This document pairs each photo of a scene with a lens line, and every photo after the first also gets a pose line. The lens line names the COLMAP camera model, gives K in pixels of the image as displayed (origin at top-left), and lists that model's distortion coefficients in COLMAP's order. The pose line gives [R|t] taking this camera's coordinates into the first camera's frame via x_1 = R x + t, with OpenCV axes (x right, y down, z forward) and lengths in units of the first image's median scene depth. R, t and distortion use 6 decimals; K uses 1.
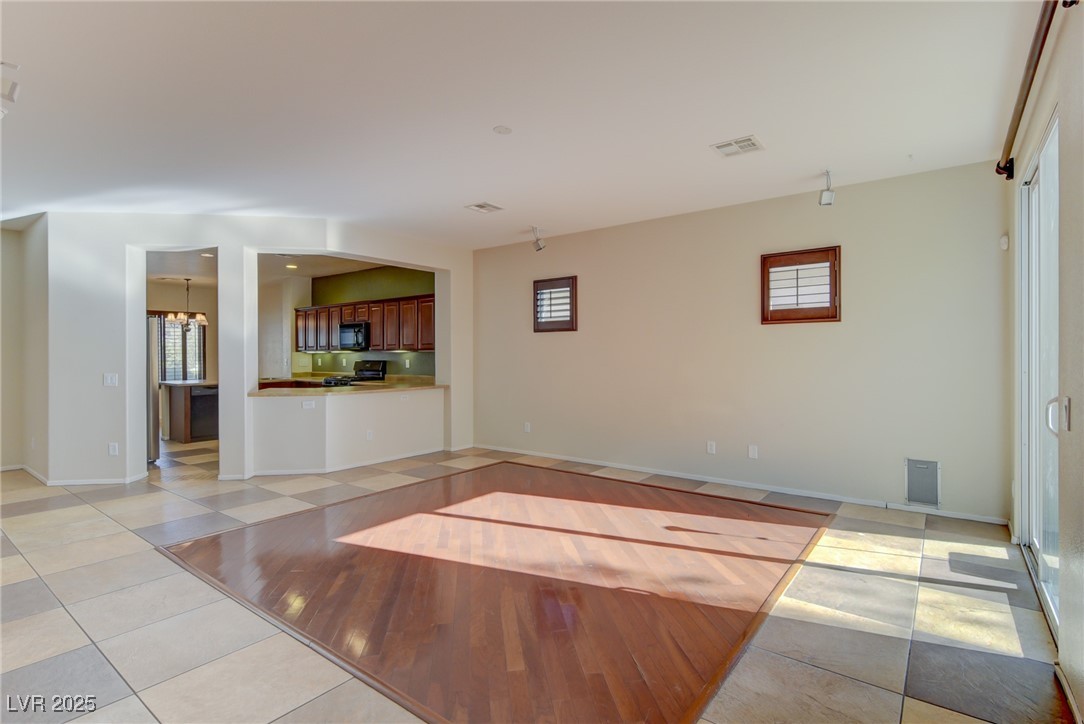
lens RADIAL K [[523.5, 0, 543.7], [0, 523.5, 356.4], [0, 0, 1]] dist [-0.002763, -0.000562]
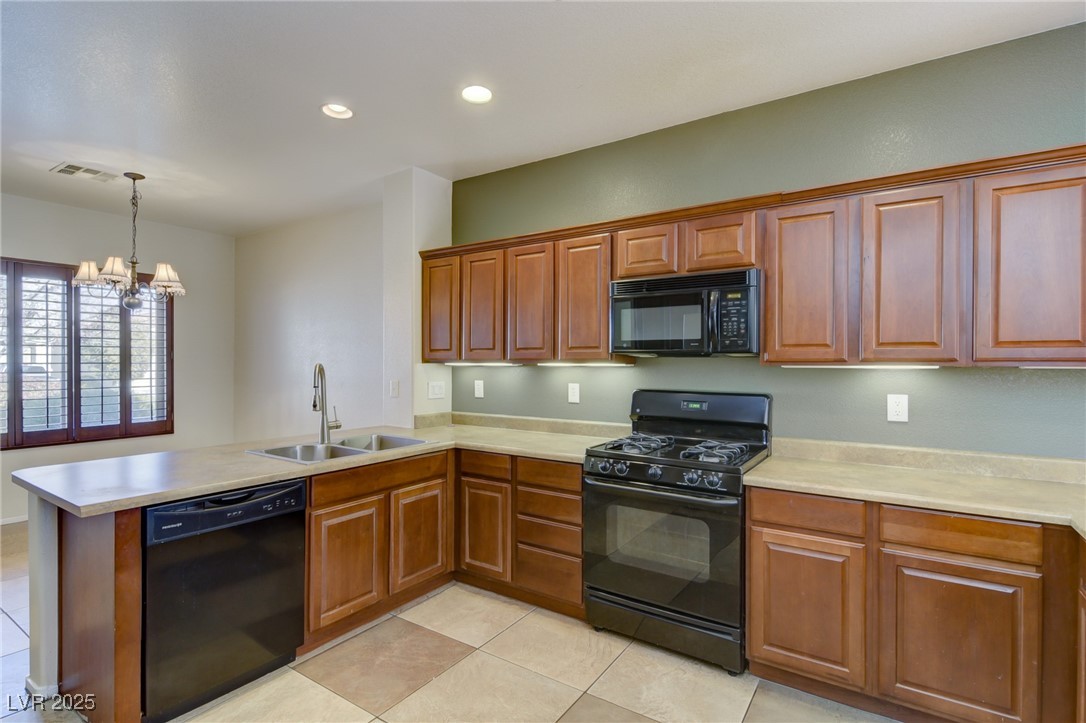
lens RADIAL K [[524.4, 0, 541.3], [0, 524.4, 365.8], [0, 0, 1]] dist [-0.002763, -0.000562]
pose [[0.998126, 0.007144, 0.060776, -0.403152], [-0.007230, 0.999973, 0.001193, -0.007346], [-0.060765, -0.001631, 0.998151, 0.595186]]
